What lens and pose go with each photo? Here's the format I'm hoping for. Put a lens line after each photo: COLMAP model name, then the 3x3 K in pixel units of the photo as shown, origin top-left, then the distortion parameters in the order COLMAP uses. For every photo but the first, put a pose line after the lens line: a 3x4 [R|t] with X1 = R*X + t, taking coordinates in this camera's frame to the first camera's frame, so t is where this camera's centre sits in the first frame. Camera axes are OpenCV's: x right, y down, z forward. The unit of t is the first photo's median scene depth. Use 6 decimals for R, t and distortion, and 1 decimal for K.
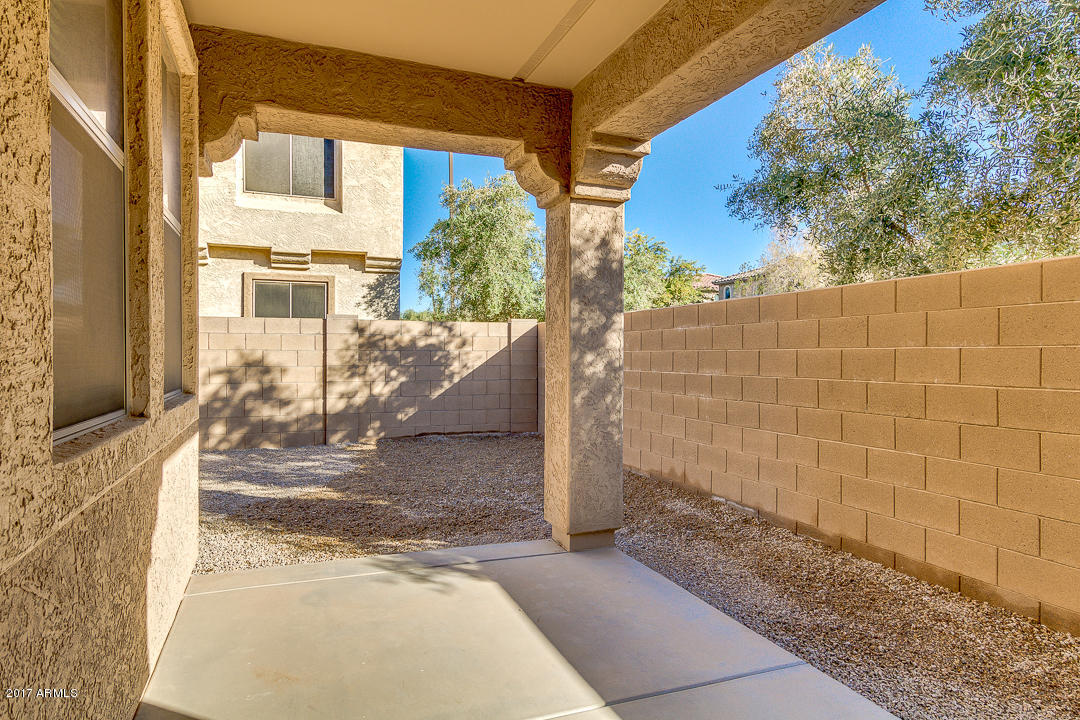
lens RADIAL K [[639.4, 0, 556.0], [0, 639.4, 354.0], [0, 0, 1]] dist [0.015122, 0.000851]
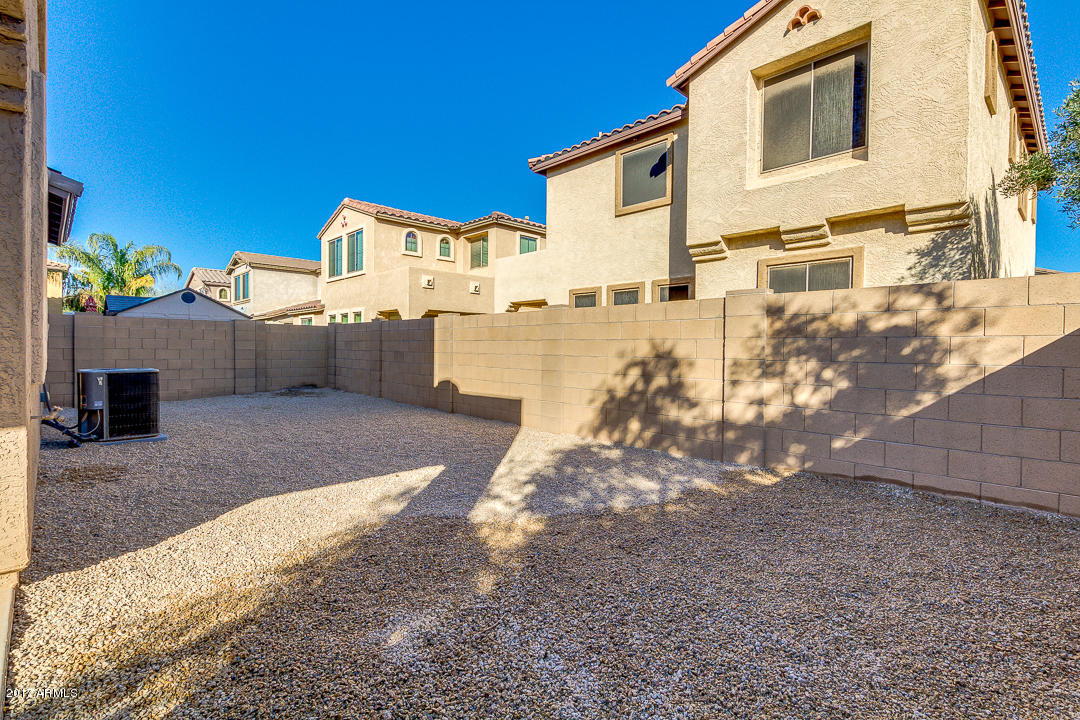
lens RADIAL K [[518.8, 0, 546.0], [0, 518.8, 353.6], [0, 0, 1]] dist [0.008119, 0.000532]
pose [[0.368761, 0.006296, -0.929503, 0.127166], [-0.008653, 0.999957, 0.003340, 0.010578], [0.929484, 0.006811, 0.368800, 0.558826]]
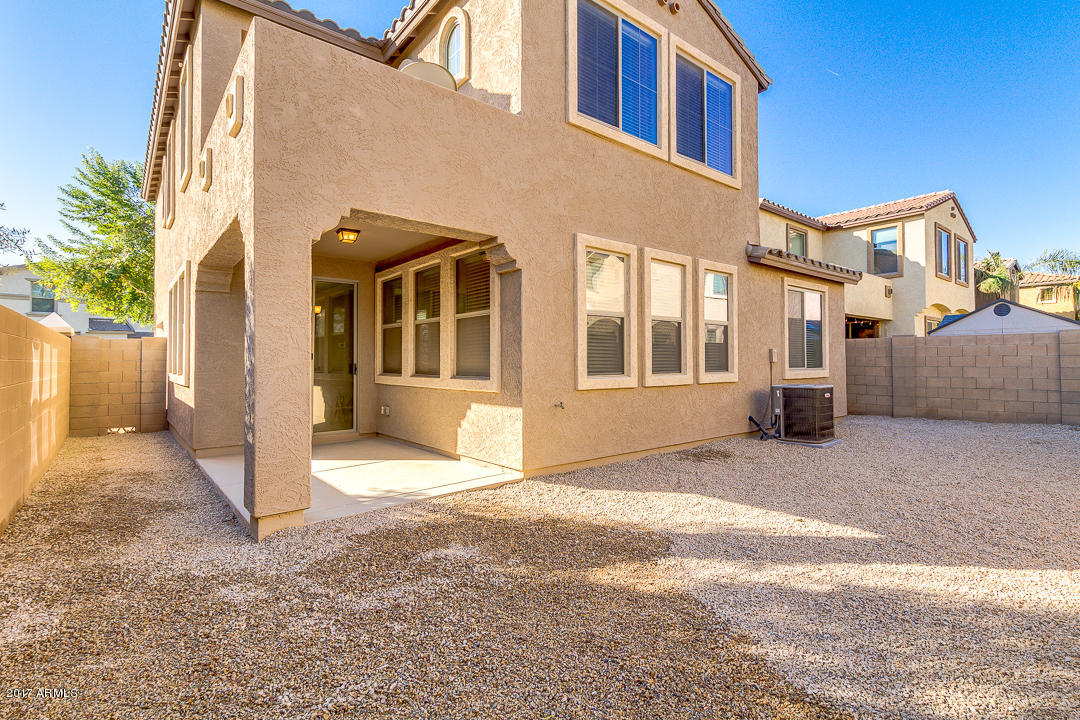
lens RADIAL K [[501.0, 0, 534.2], [0, 501.0, 351.4], [0, 0, 1]] dist [0.001705, 0.000045]
pose [[-0.957108, -0.004488, -0.289696, -0.083666], [0.001988, 0.999755, -0.022055, -0.000941], [0.289724, -0.021685, -0.956865, 0.997538]]
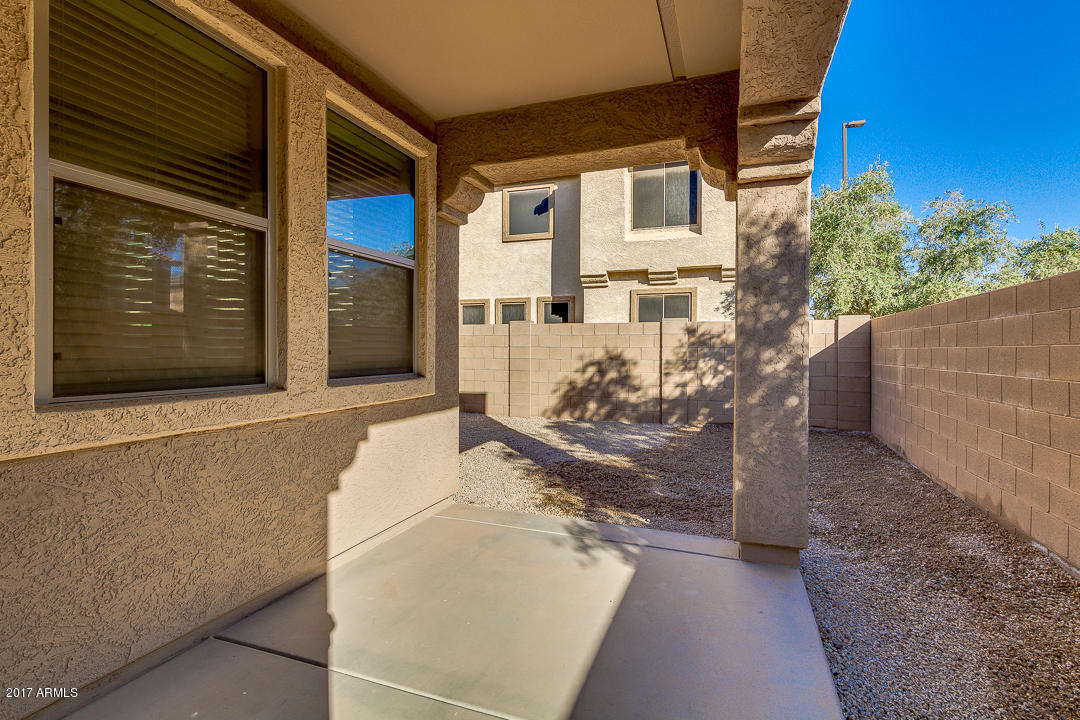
lens RADIAL K [[517.3, 0, 555.6], [0, 517.3, 349.0], [0, 0, 1]] dist [0.004084, 0.000122]
pose [[0.748830, -0.000932, -0.662762, 0.142751], [-0.002114, 0.999991, -0.003795, 0.000891], [0.662759, 0.004243, 0.748821, 0.110269]]
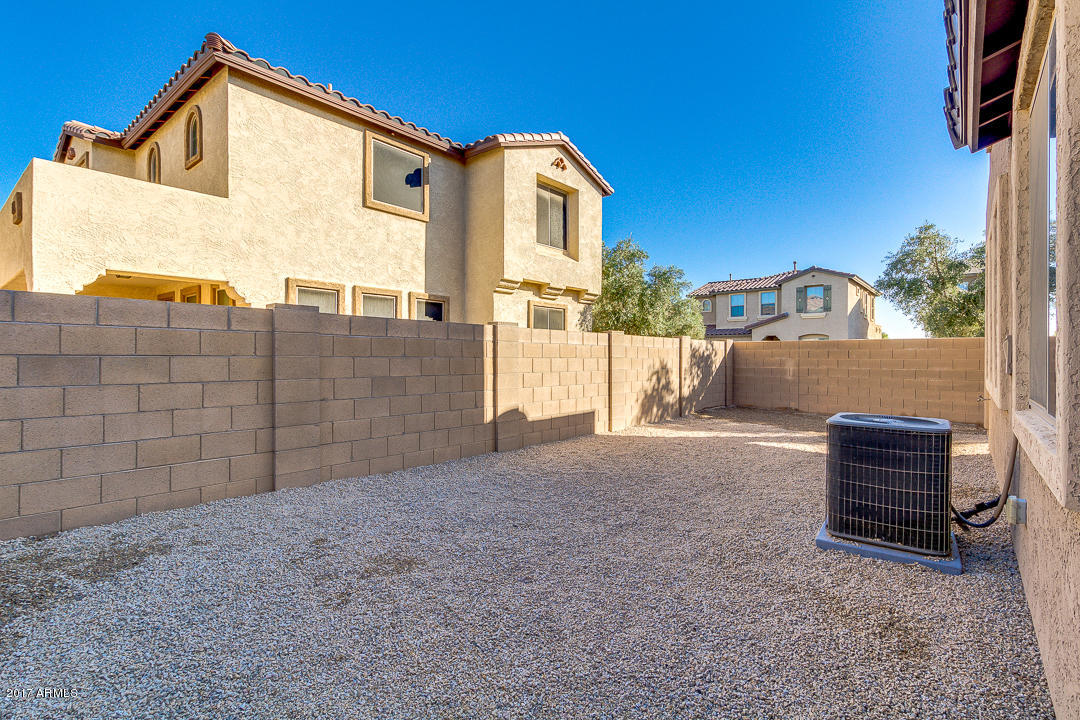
lens RADIAL K [[518.8, 0, 546.0], [0, 518.8, 353.6], [0, 0, 1]] dist [0.008119, 0.000532]
pose [[0.871312, 0.001825, 0.490726, -1.287735], [-0.001214, 0.999998, -0.001565, -0.015947], [-0.490728, 0.000768, 0.871312, 0.022231]]
